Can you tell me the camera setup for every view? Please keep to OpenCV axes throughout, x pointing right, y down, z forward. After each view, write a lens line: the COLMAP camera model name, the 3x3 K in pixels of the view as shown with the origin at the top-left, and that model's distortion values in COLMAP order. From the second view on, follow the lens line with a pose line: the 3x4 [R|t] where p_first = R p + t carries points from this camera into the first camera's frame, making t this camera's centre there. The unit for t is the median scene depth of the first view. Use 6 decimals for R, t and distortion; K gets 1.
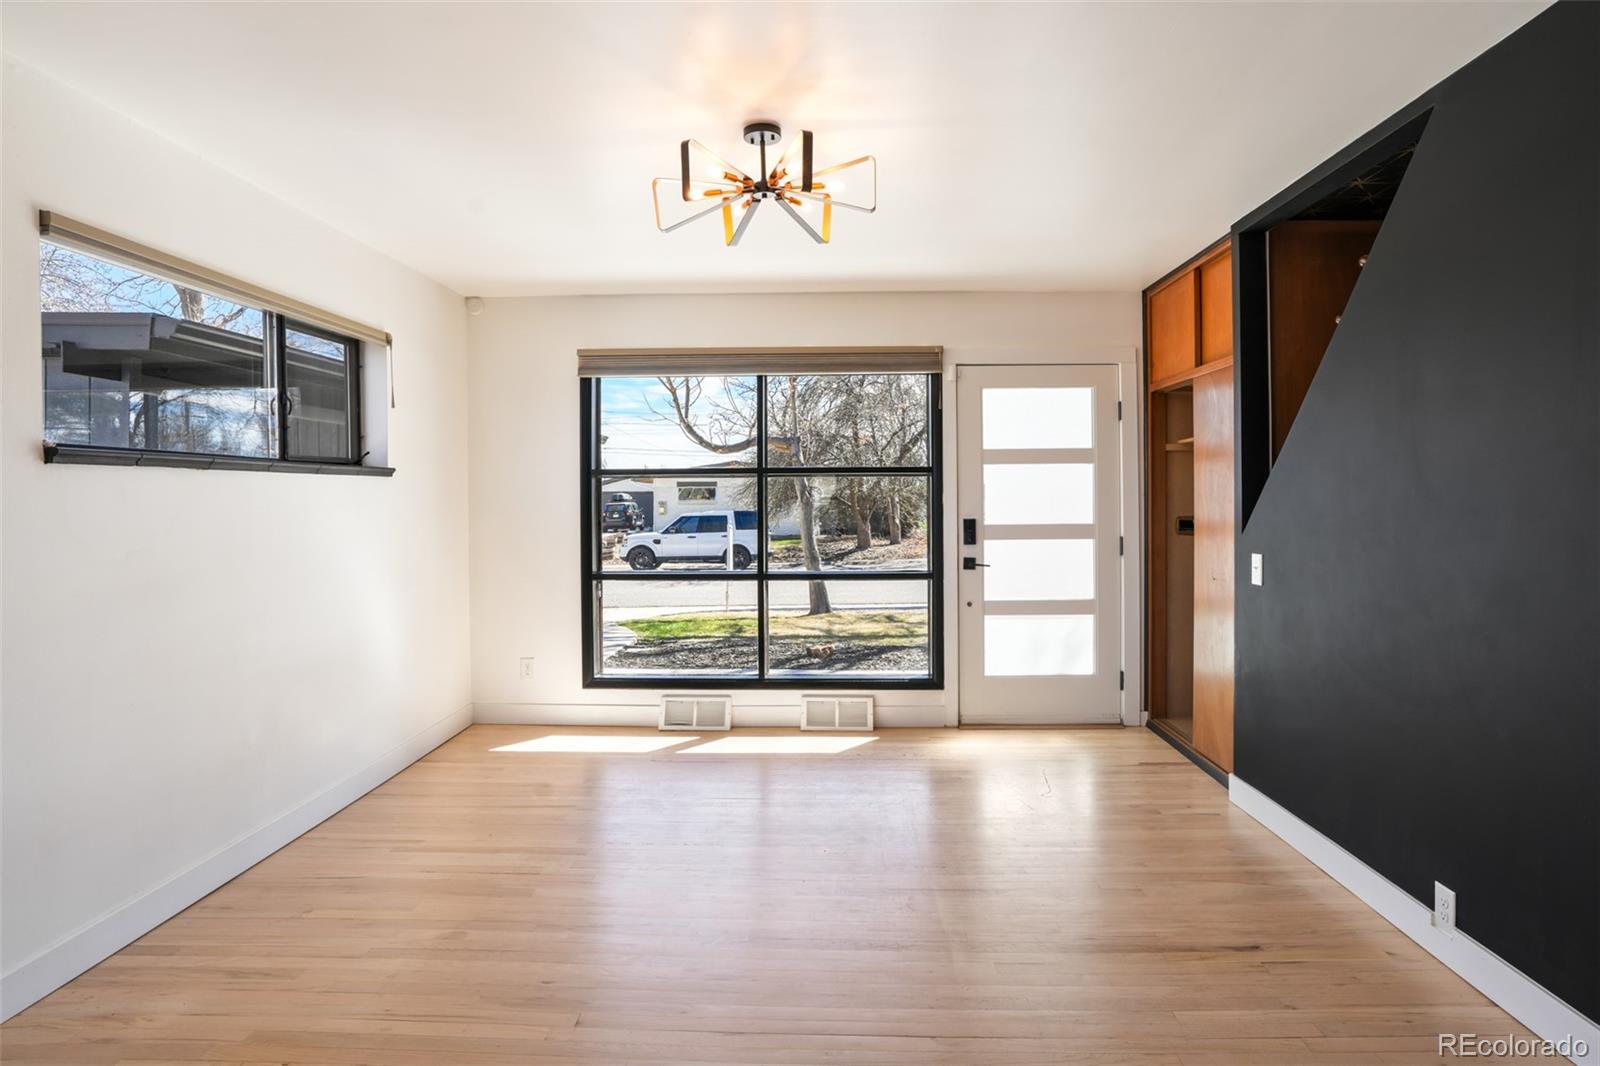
lens RADIAL K [[863.6, 0, 800.0], [0, 863.6, 533.0], [0, 0, 1]] dist [-0.040596, 0.034391]
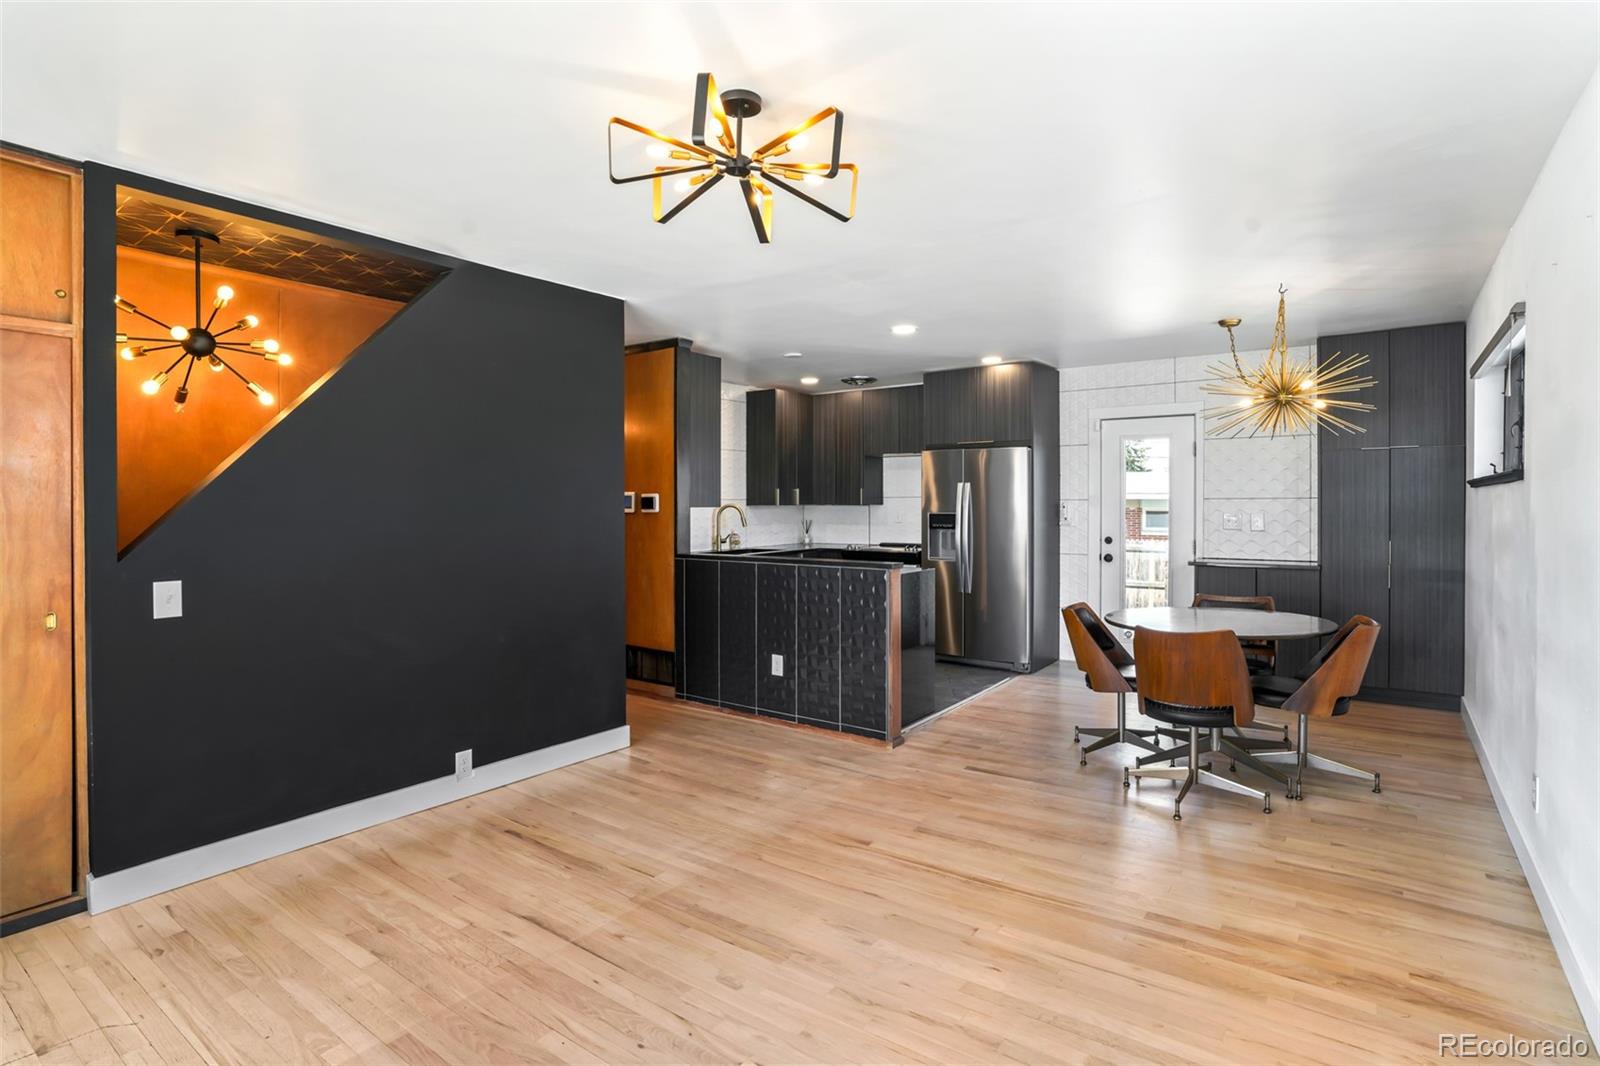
lens RADIAL K [[791.3, 0, 802.0], [0, 791.3, 514.2], [0, 0, 1]] dist [-0.056211, 0.023424]
pose [[-0.833890, 0.004725, 0.551910, -0.588738], [0.028206, 0.999022, 0.034064, -0.069828], [-0.551209, 0.043973, -0.833208, 1.785384]]
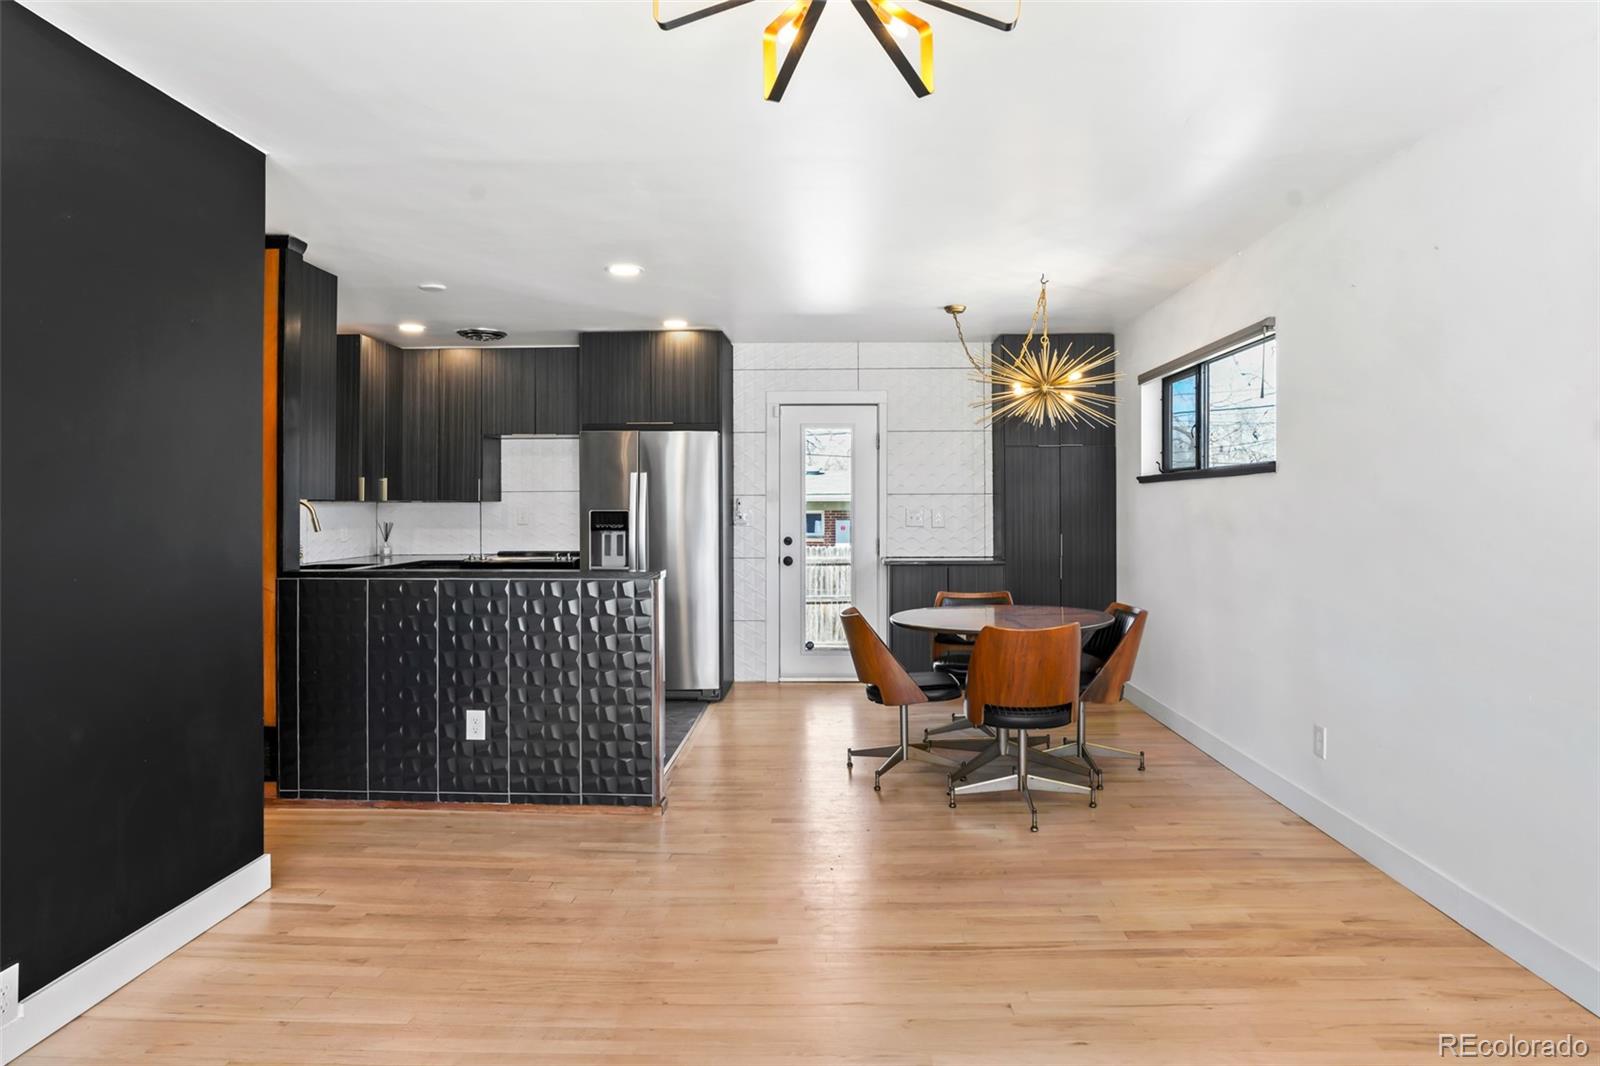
lens RADIAL K [[923.8, 0, 819.6], [0, 923.8, 512.4], [0, 0, 1]] dist [-0.052795, 0.018947]
pose [[-0.999741, 0.012256, -0.019172, -0.019851], [0.011540, 0.999247, 0.037054, -0.049211], [0.019612, 0.036823, -0.999129, 1.778421]]
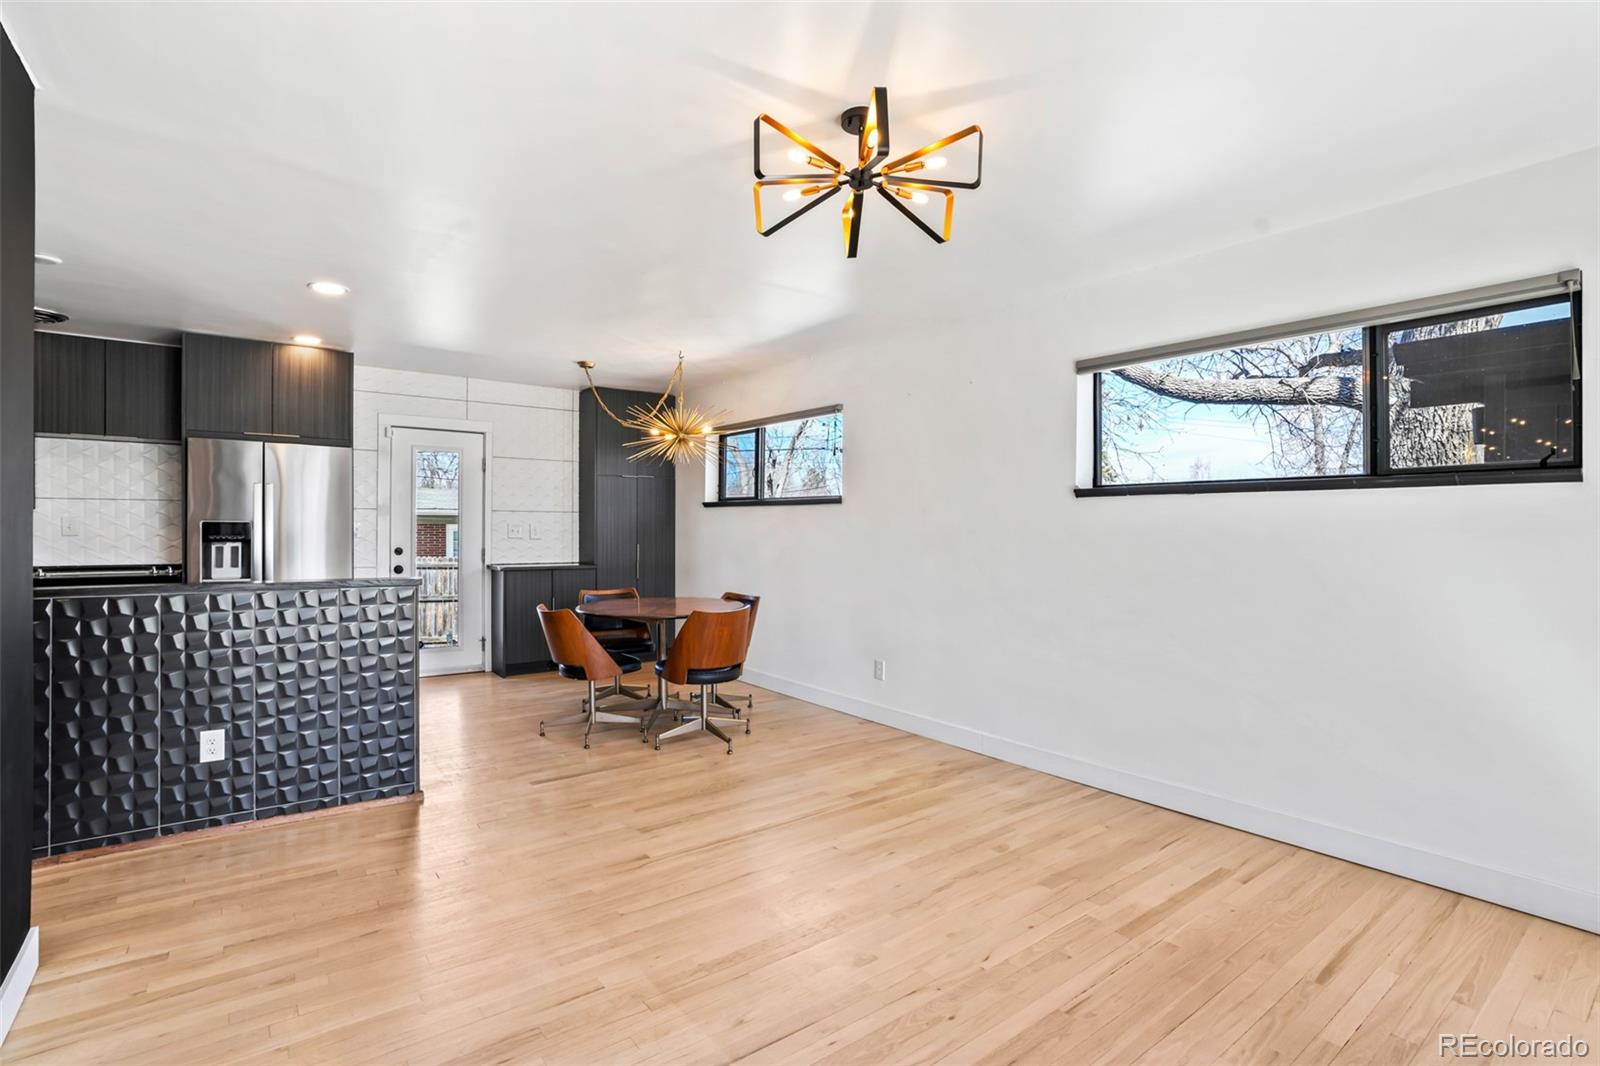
lens RADIAL K [[757.9, 0, 800.0], [0, 757.9, 533.0], [0, 0, 1]] dist [-0.063798, 0.026831]
pose [[-0.771911, 0.006939, -0.635693, 0.569123], [-0.023038, 0.998978, 0.038879, -0.047639], [0.635313, 0.044656, -0.770963, 1.724951]]
